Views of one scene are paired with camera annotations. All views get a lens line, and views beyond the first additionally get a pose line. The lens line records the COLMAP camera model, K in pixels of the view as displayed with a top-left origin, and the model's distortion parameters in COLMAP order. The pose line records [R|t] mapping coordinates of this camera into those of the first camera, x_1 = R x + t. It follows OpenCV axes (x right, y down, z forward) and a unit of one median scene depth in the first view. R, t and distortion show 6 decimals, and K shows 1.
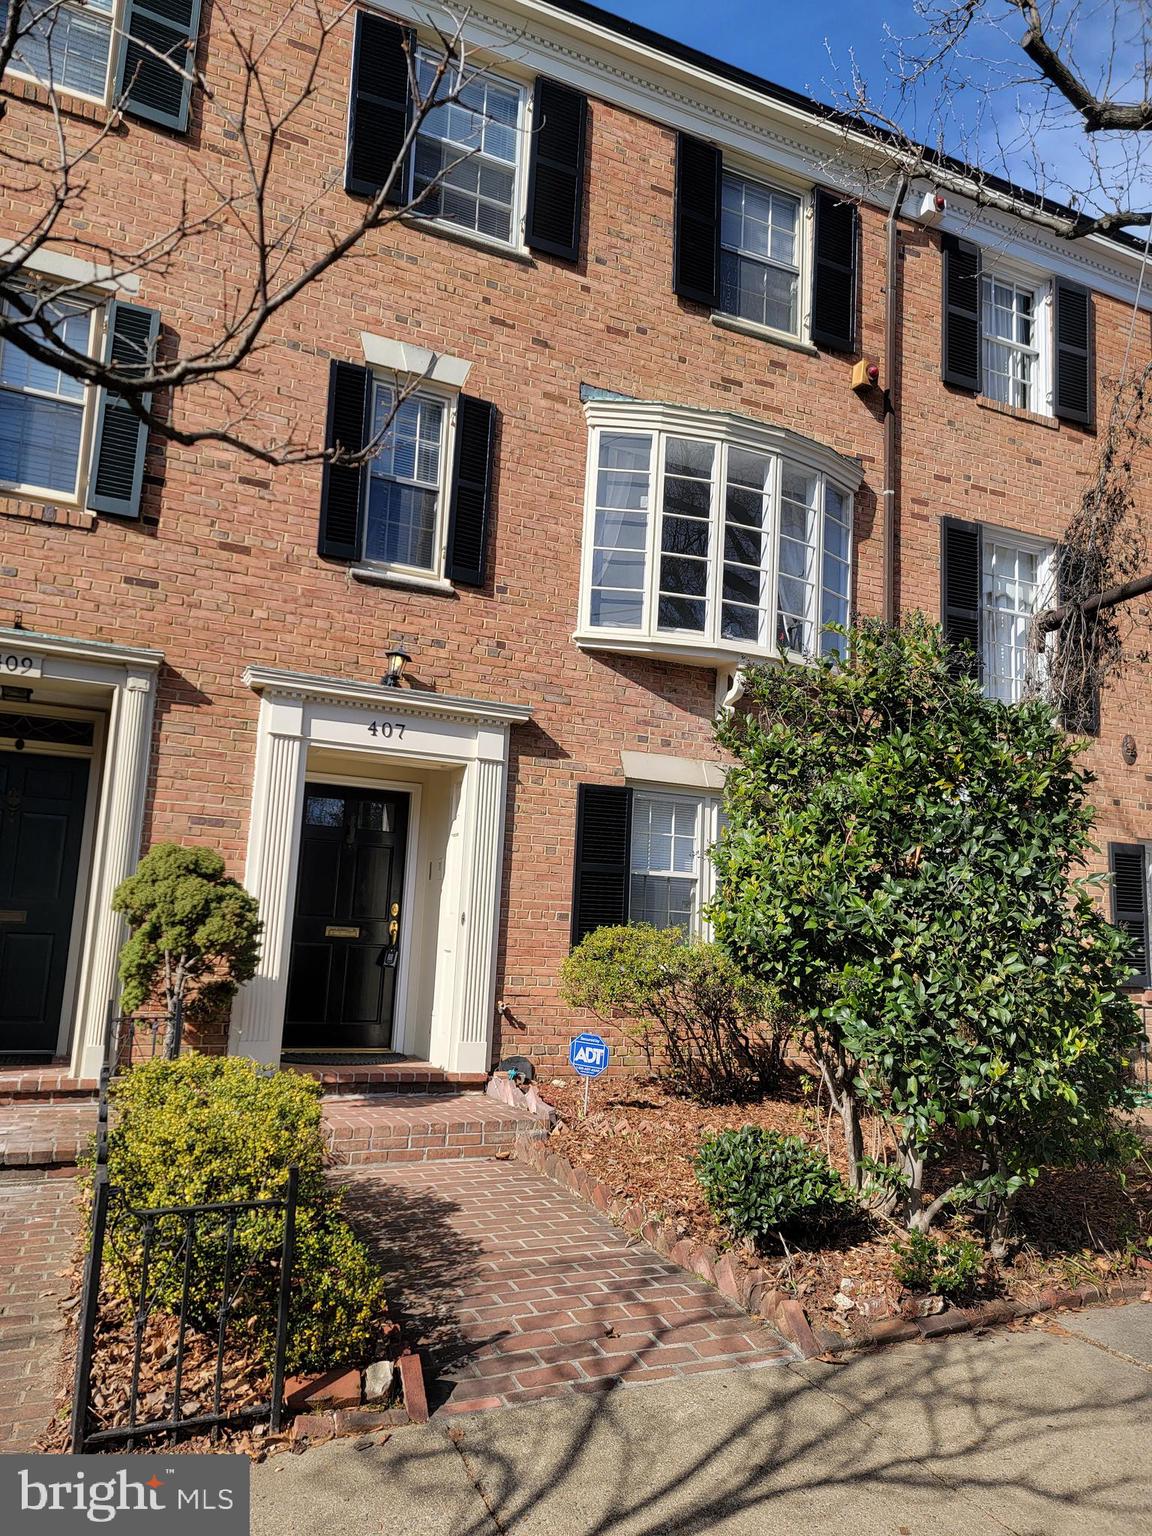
lens RADIAL K [[1062.0, 0, 574.5], [0, 1062.0, 777.0], [0, 0, 1]] dist [0.120647, -0.103322]
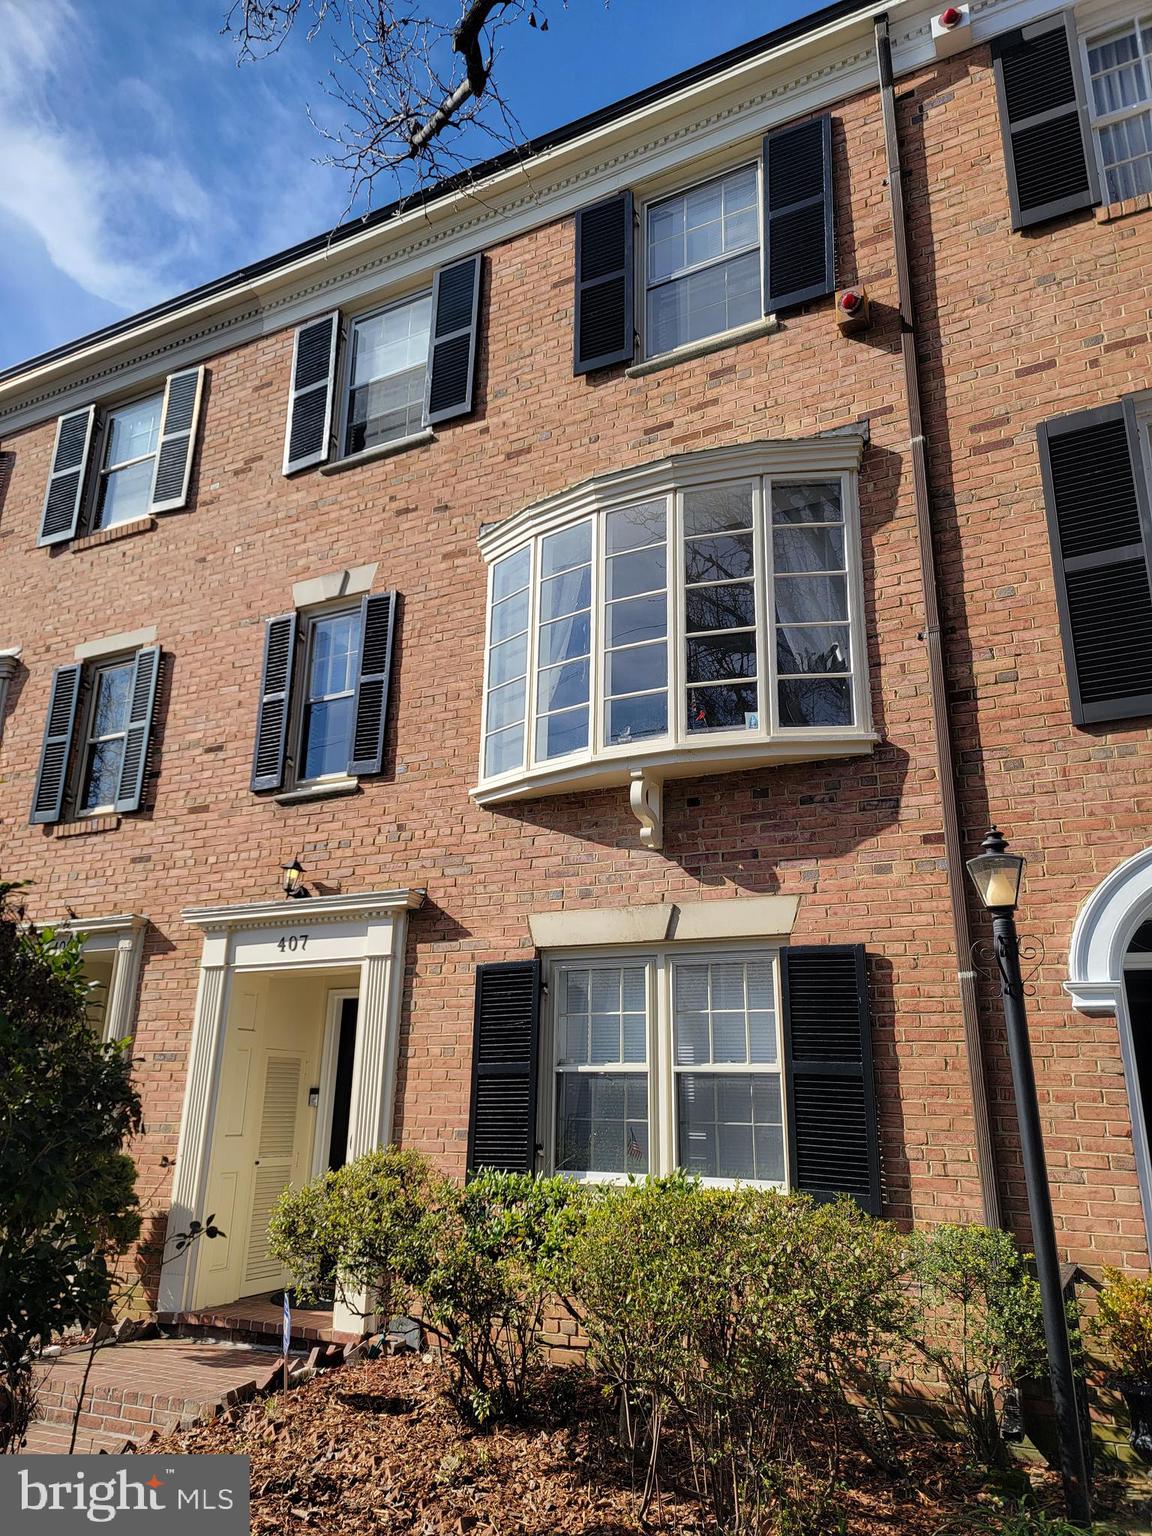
lens RADIAL K [[1062.0, 0, 574.5], [0, 1062.0, 777.0], [0, 0, 1]] dist [0.120647, -0.103322]
pose [[0.620709, -0.265873, -0.737585, 0.702993], [0.135071, 0.962944, -0.233439, 0.069097], [0.772319, 0.045272, 0.633620, 0.511803]]
